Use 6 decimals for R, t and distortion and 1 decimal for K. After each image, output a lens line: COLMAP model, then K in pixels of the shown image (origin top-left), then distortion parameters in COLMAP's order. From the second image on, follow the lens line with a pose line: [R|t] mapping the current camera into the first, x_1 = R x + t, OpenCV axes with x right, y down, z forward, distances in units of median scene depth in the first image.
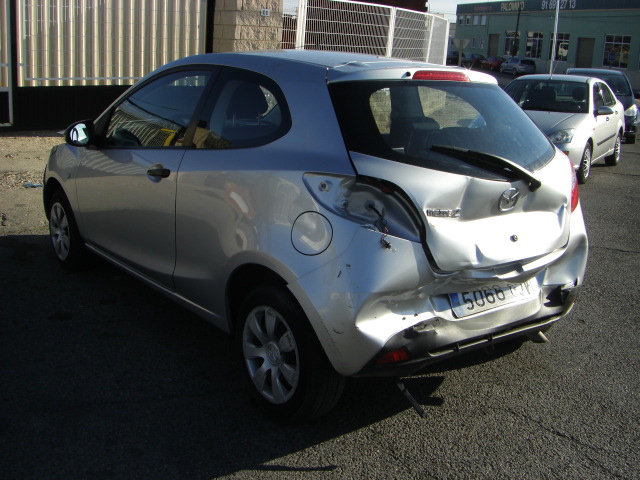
lens RADIAL K [[726.0, 0, 320.0], [0, 726.0, 240.0], [0, 0, 1]] dist [-0.179316, 0.089444]
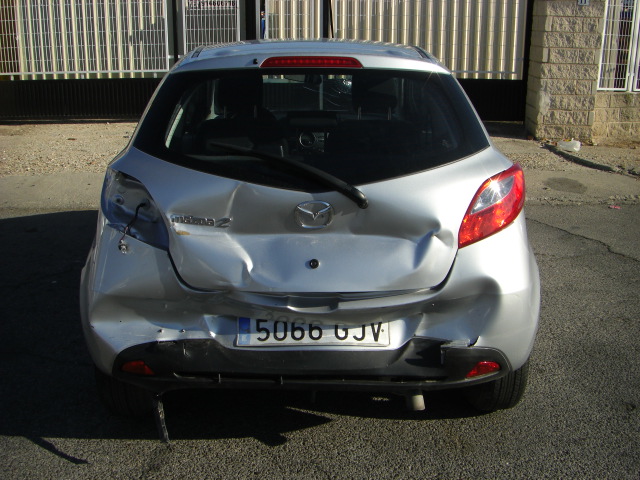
lens RADIAL K [[726.0, 0, 320.0], [0, 726.0, 240.0], [0, 0, 1]] dist [-0.179316, 0.089444]
pose [[0.803533, 0.123827, -0.582238, 0.648135], [-0.120332, 0.991720, 0.044846, -0.057741], [0.582970, 0.034026, 0.811781, 0.308113]]
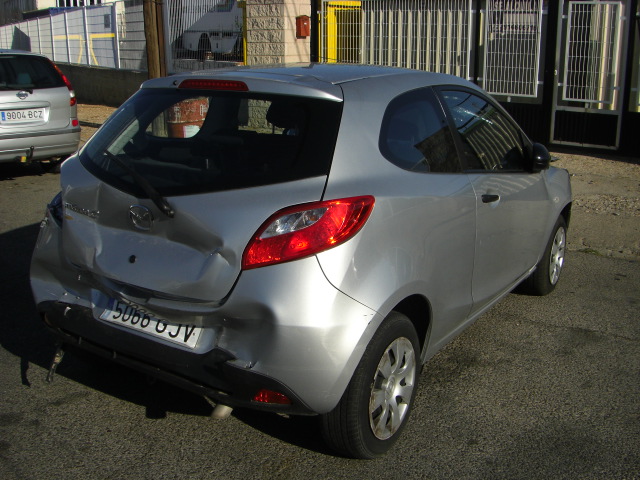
lens RADIAL K [[726.0, 0, 320.0], [0, 726.0, 240.0], [0, 0, 1]] dist [-0.179316, 0.089444]
pose [[0.339007, 0.203715, -0.918463, 1.037859], [-0.243814, 0.961944, 0.123366, -0.172551], [0.908641, 0.182112, 0.375774, 0.760212]]
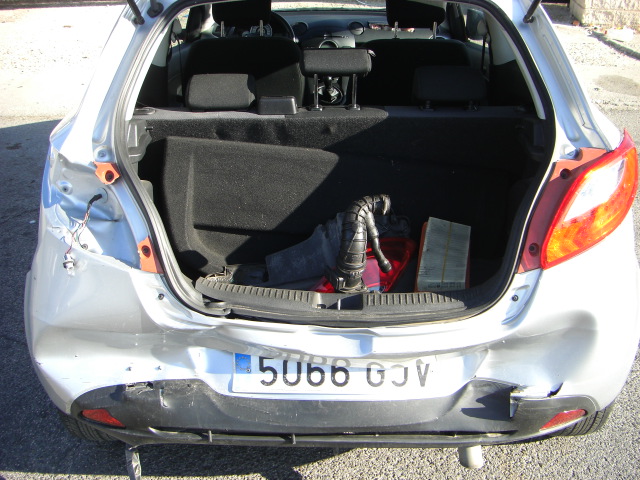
lens RADIAL K [[726.0, 0, 320.0], [0, 726.0, 240.0], [0, 0, 1]] dist [-0.179316, 0.089444]
pose [[0.787168, 0.230950, -0.571865, 0.498377], [-0.119469, 0.966776, 0.225988, -0.146908], [0.605057, -0.109570, 0.788606, 0.486625]]
